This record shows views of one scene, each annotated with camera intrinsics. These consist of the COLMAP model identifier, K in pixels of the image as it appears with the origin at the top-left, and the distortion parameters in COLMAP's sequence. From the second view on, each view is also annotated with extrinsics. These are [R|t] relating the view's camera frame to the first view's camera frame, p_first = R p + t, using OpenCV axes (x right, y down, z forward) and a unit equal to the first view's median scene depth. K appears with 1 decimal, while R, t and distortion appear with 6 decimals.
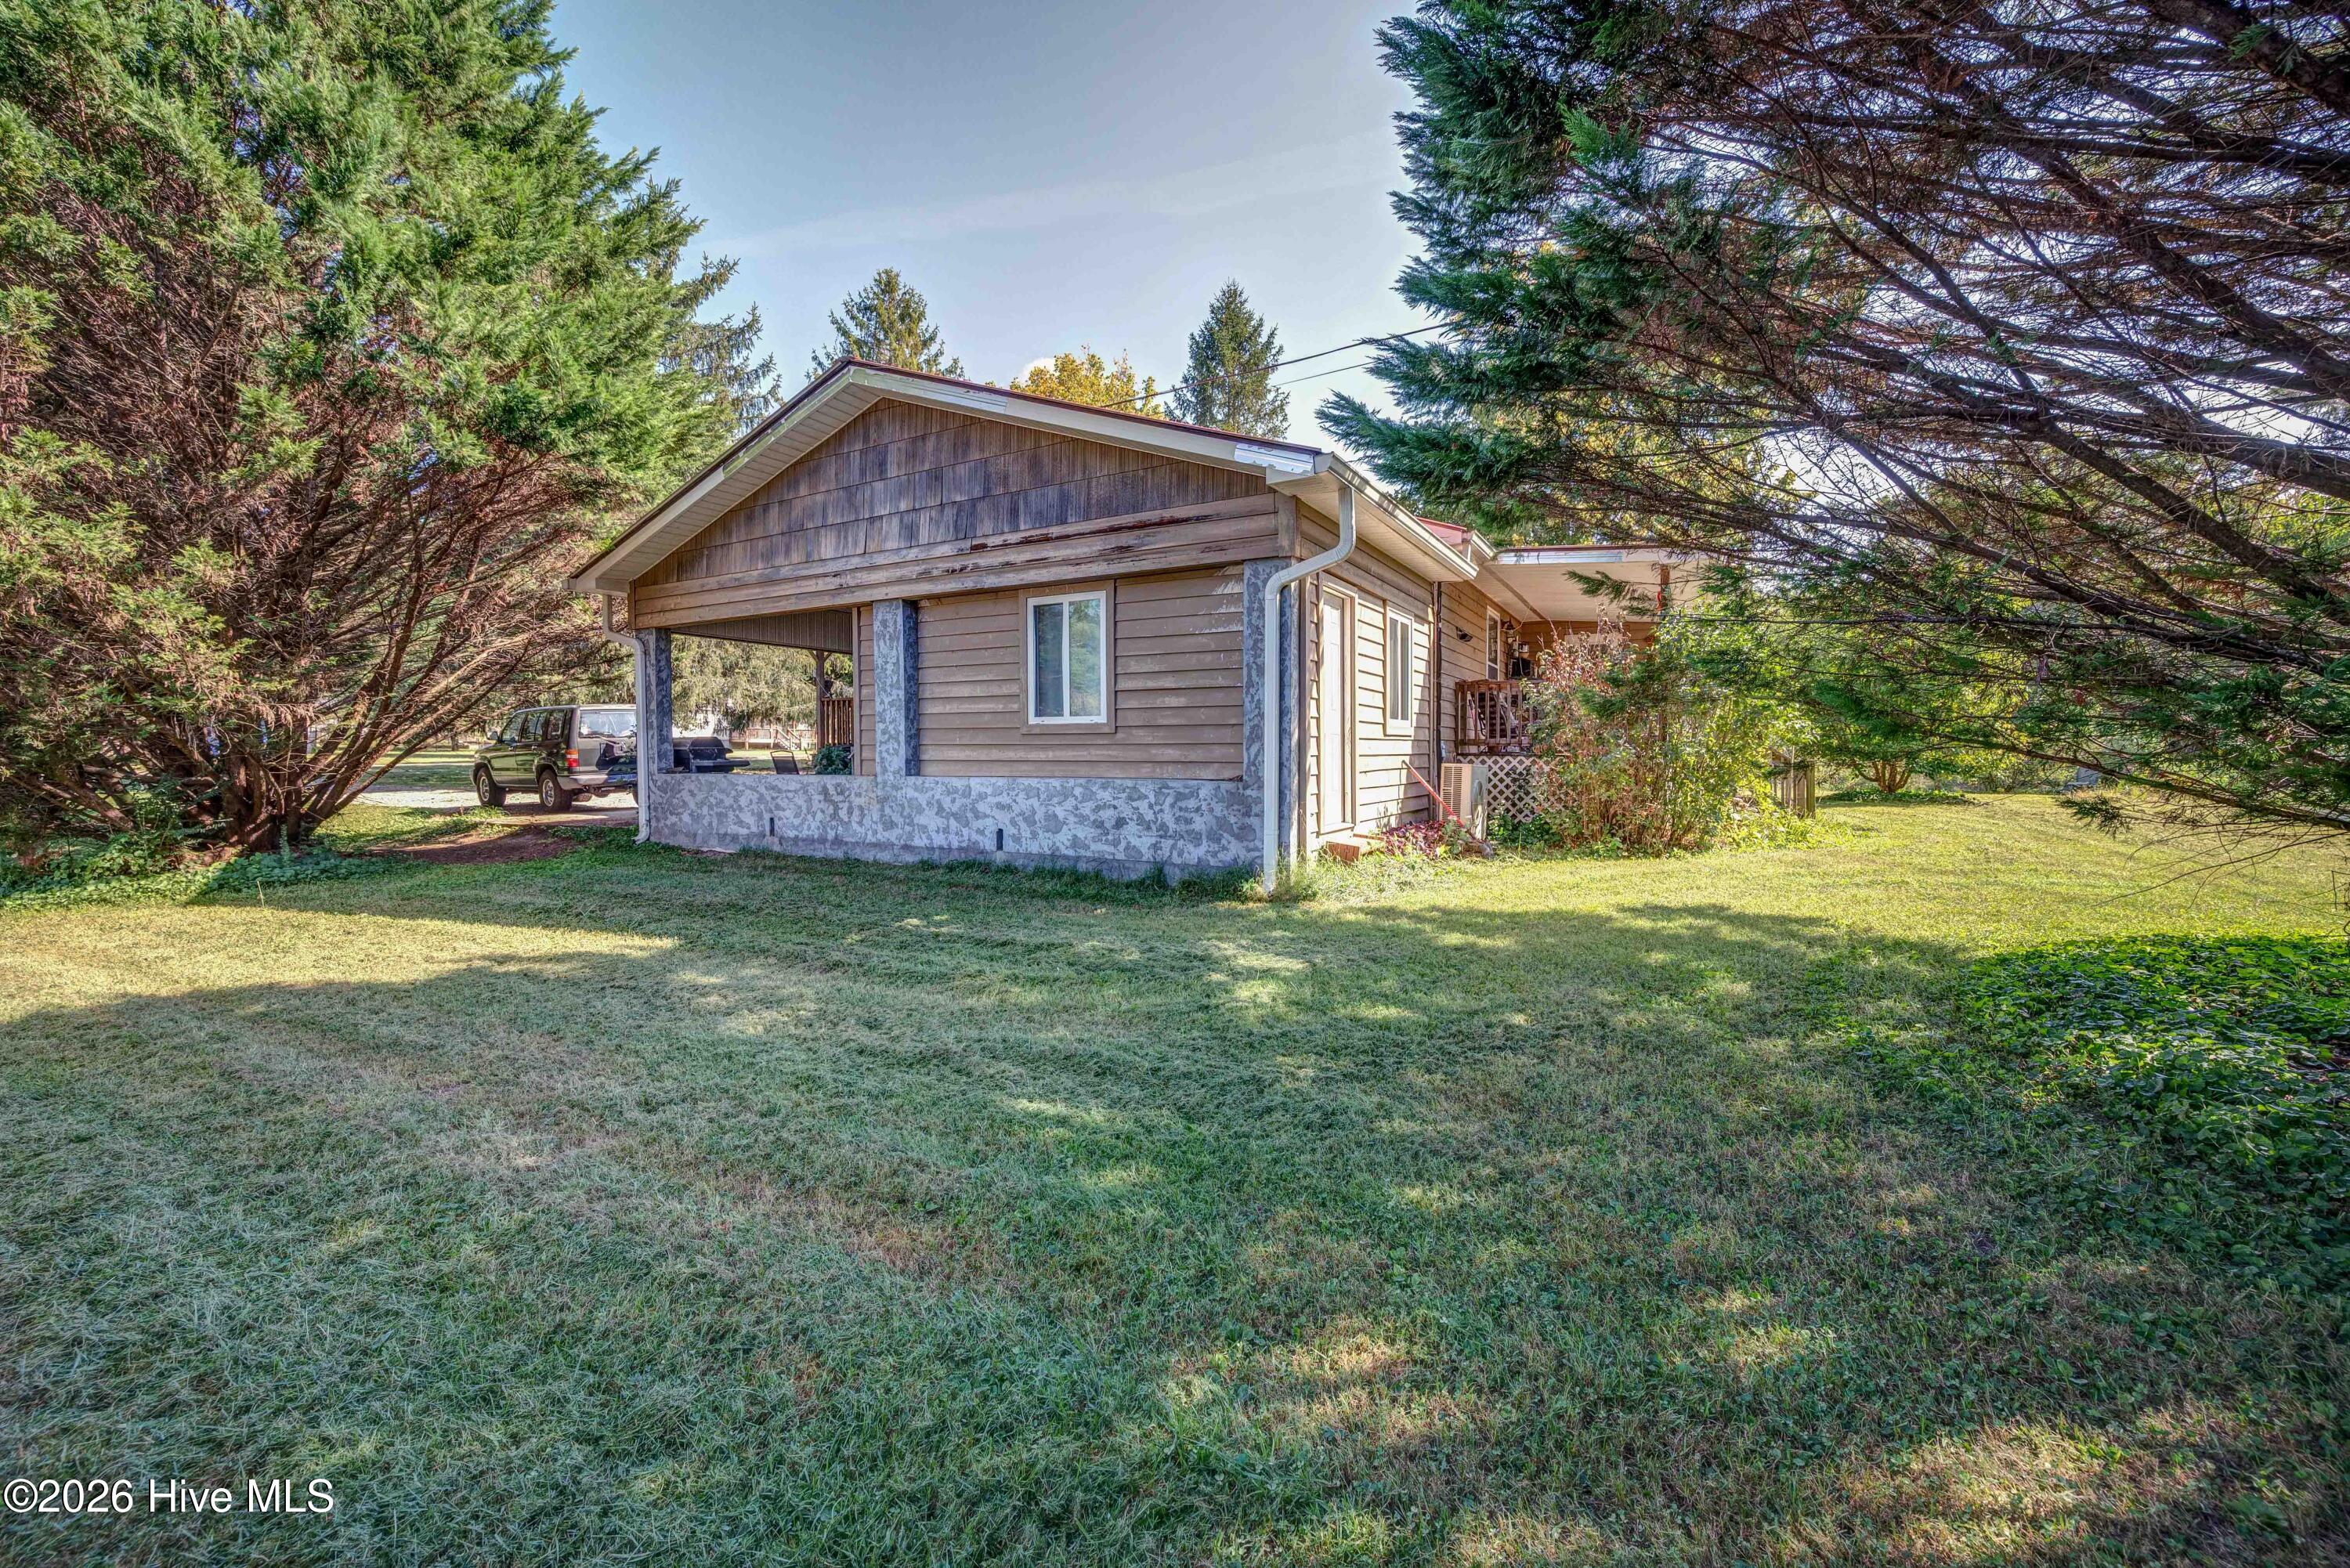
lens RADIAL K [[909.5, 0, 1183.4], [0, 909.5, 782.9], [0, 0, 1]] dist [0.001673, 0.000350]
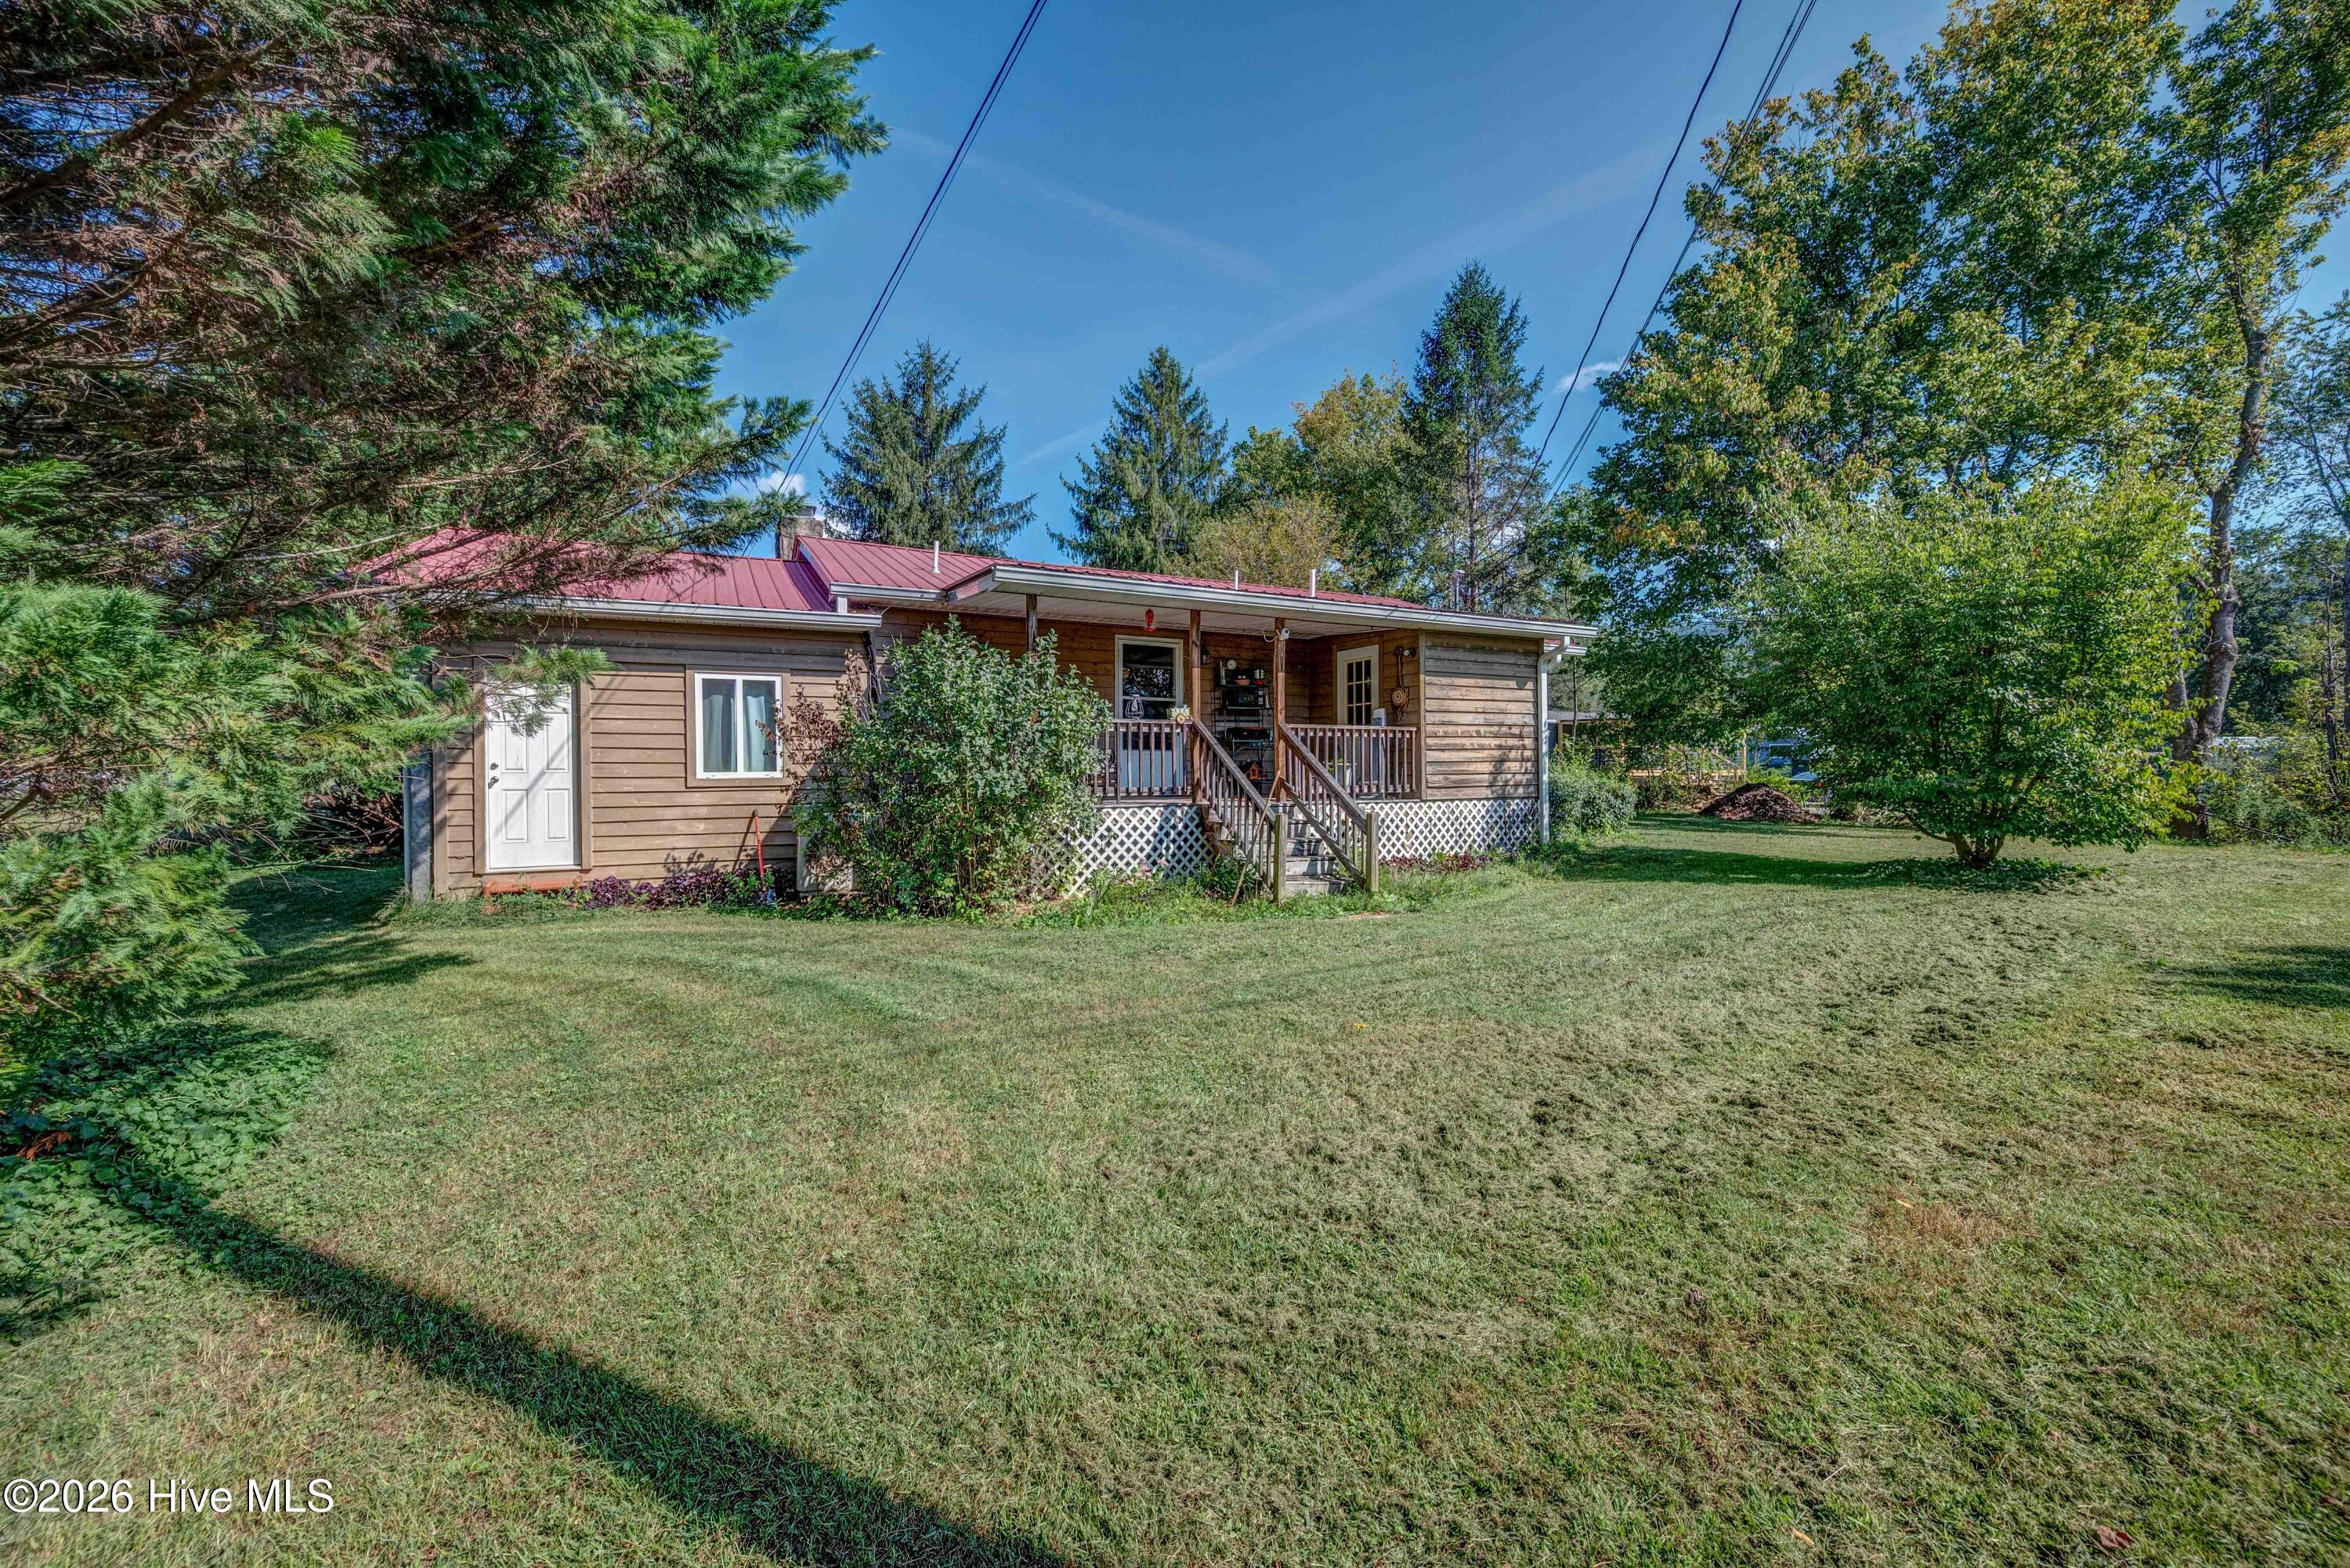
lens RADIAL K [[909.5, 0, 1183.4], [0, 909.5, 782.9], [0, 0, 1]] dist [0.001673, 0.000350]
pose [[0.838159, 0.000252, -0.545426, 0.417471], [-0.012402, 0.999750, -0.018597, -0.017399], [0.545285, 0.022352, 0.837953, 0.132198]]
